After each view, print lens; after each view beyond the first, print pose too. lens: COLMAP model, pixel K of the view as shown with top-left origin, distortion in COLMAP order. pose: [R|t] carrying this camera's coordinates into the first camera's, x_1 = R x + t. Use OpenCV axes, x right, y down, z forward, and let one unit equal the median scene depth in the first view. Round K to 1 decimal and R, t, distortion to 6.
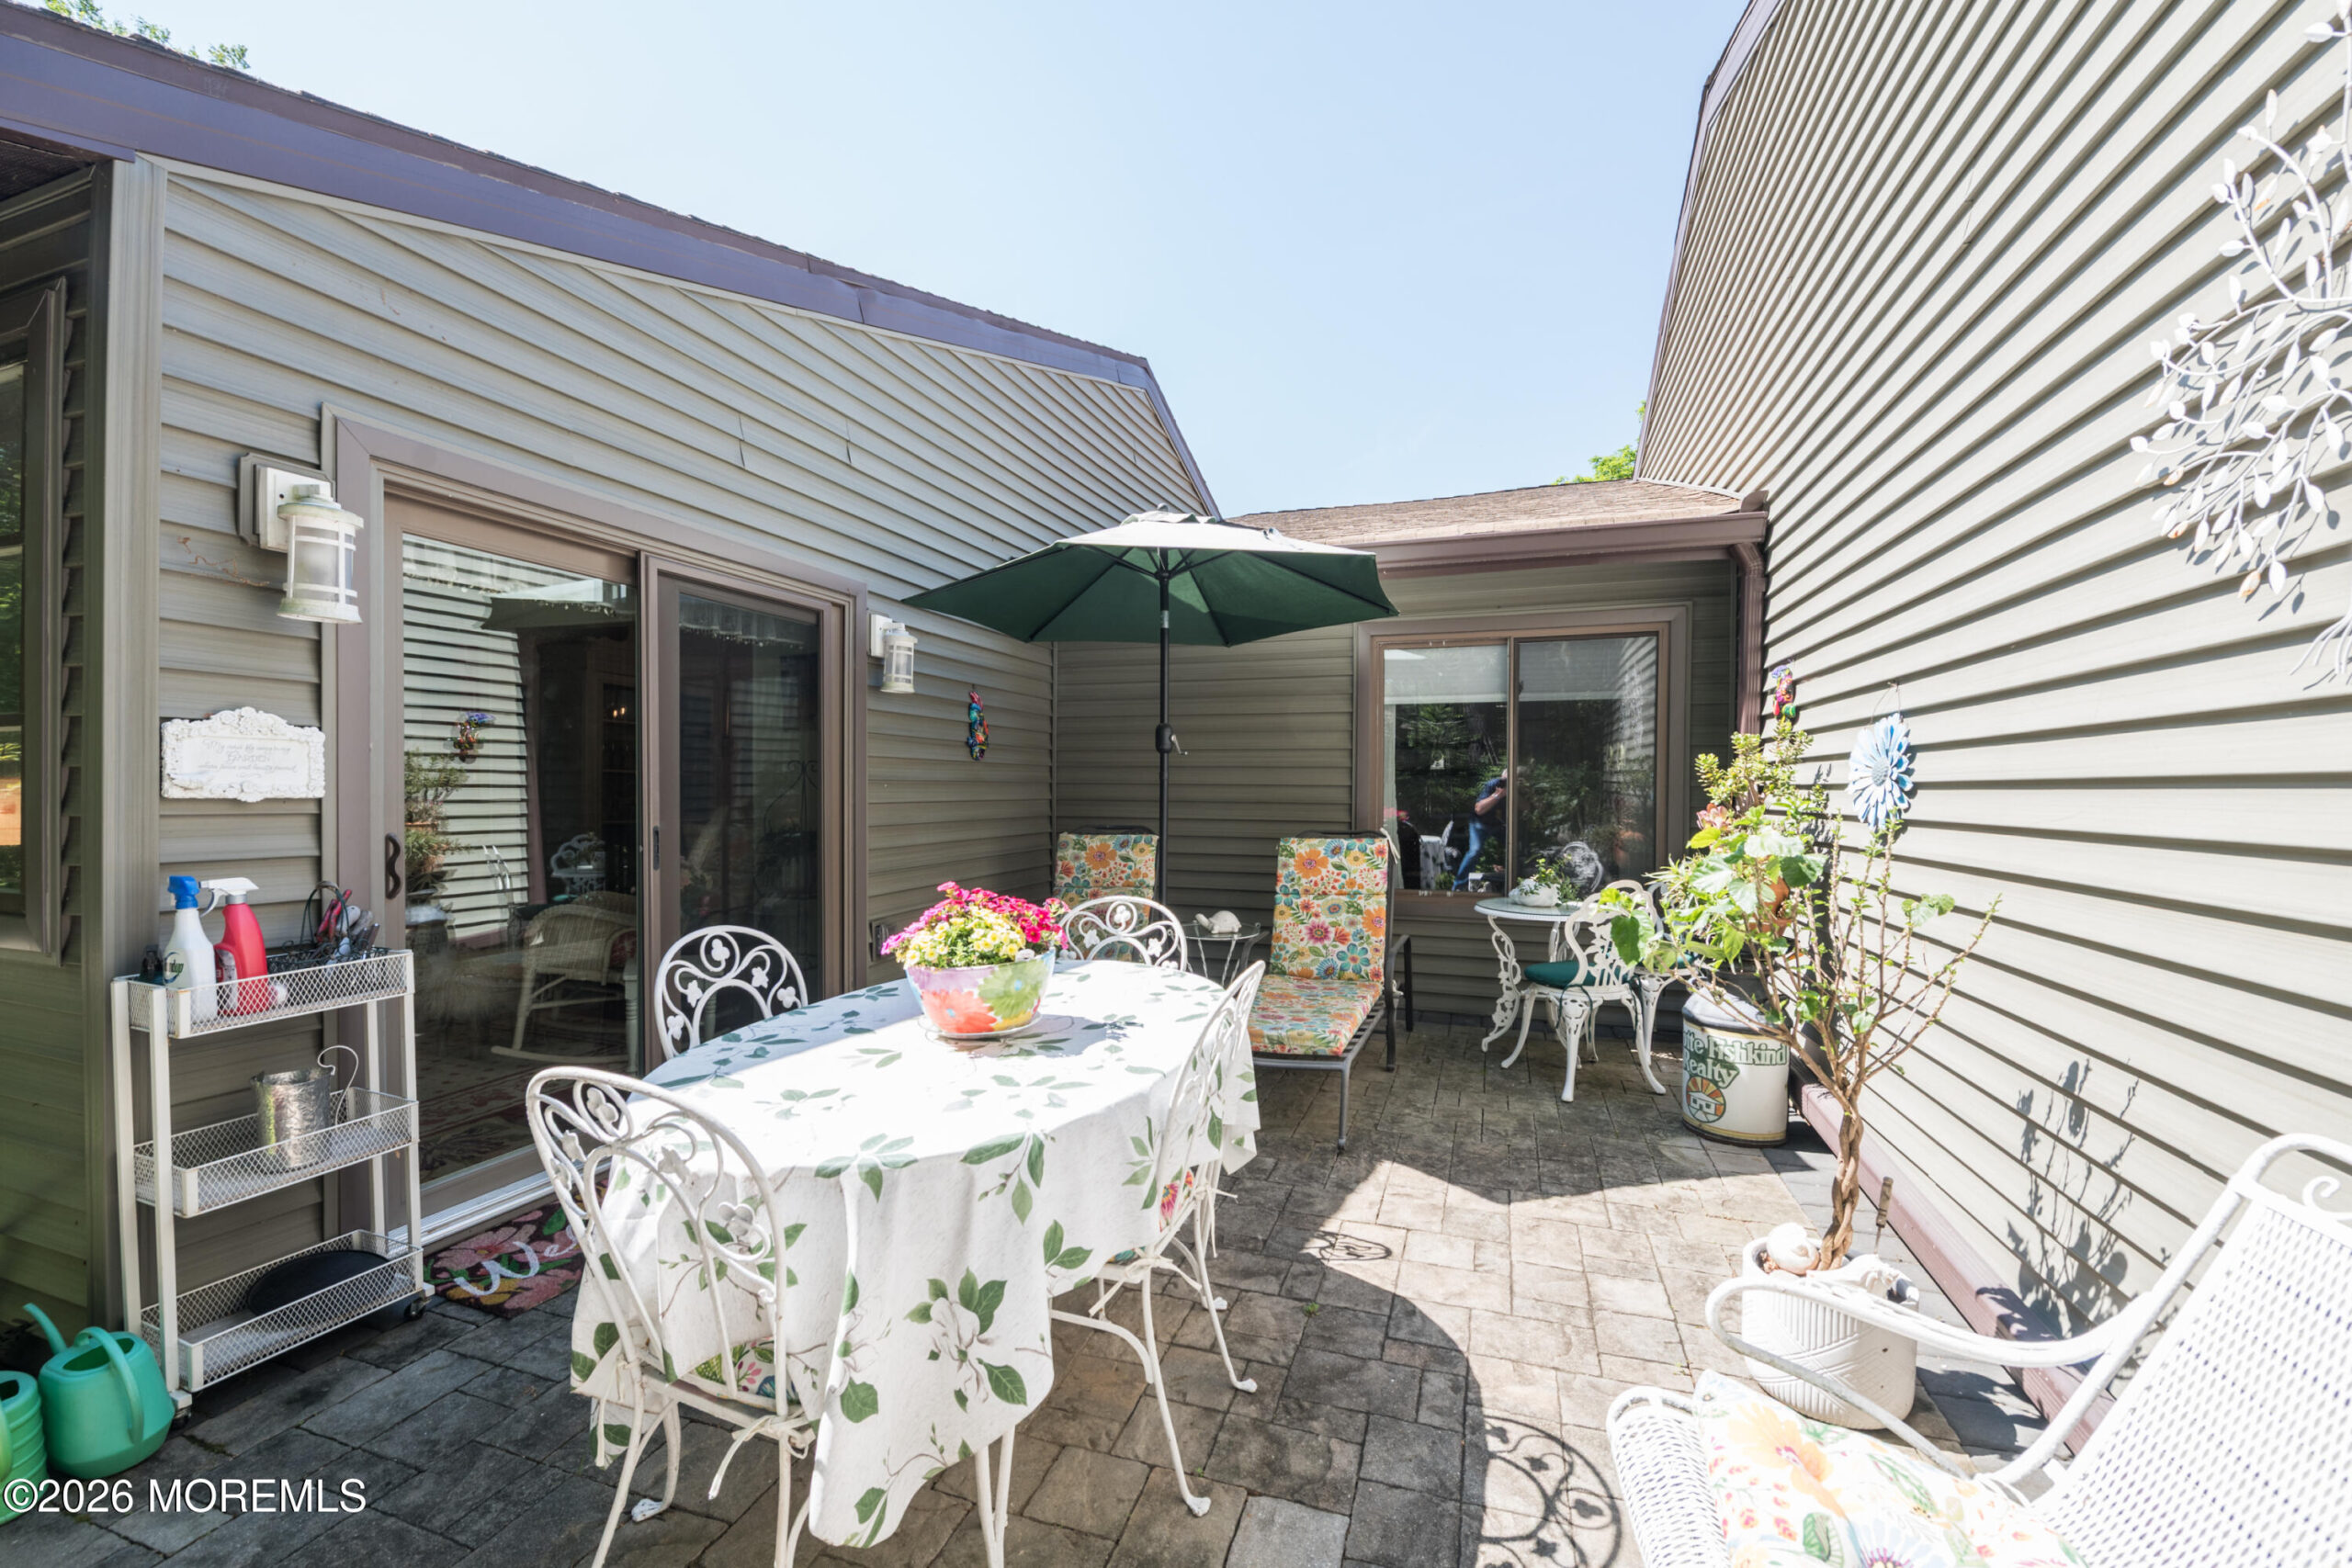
lens RADIAL K [[942.8, 0, 1170.2], [0, 942.8, 801.3], [0, 0, 1]] dist [0.000086, -0.002684]
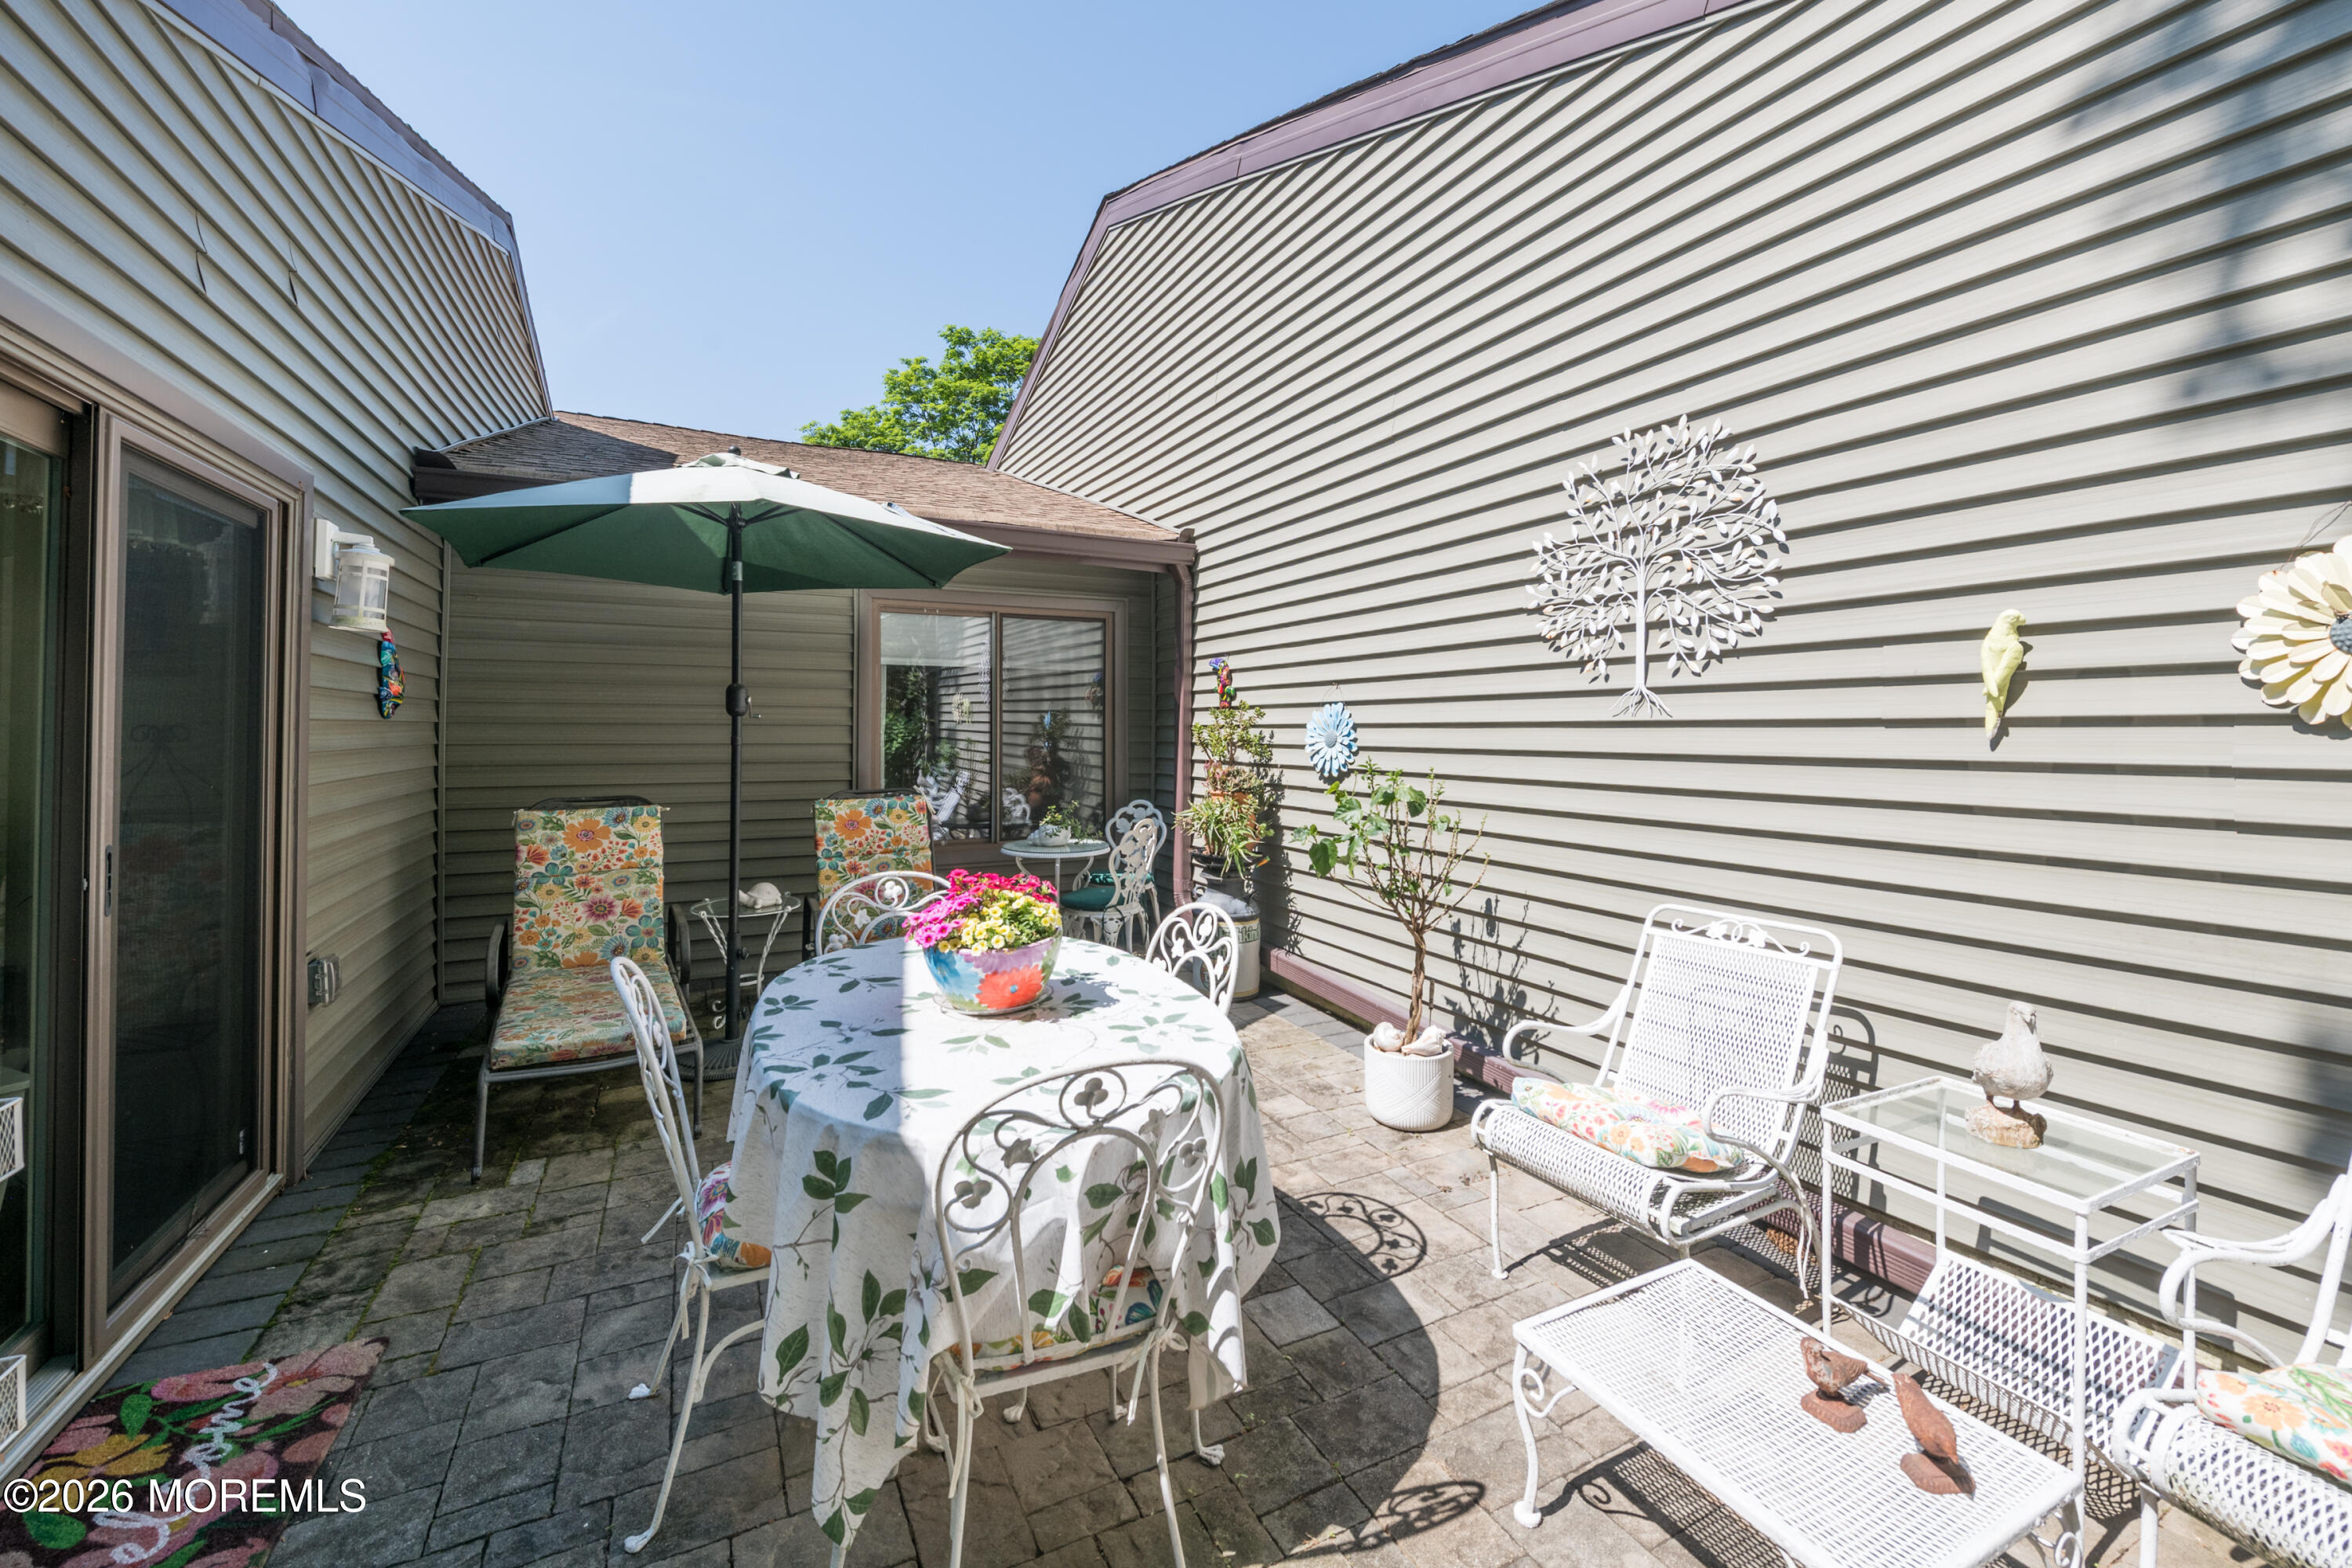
lens RADIAL K [[942.9, 0, 1218.3], [0, 942.9, 706.3], [0, 0, 1]] dist [0.000086, -0.002684]
pose [[0.690214, 0.013790, 0.723474, -0.377418], [0.013775, 0.999387, -0.032191, -0.026982], [-0.723474, 0.032184, 0.689601, 0.032106]]
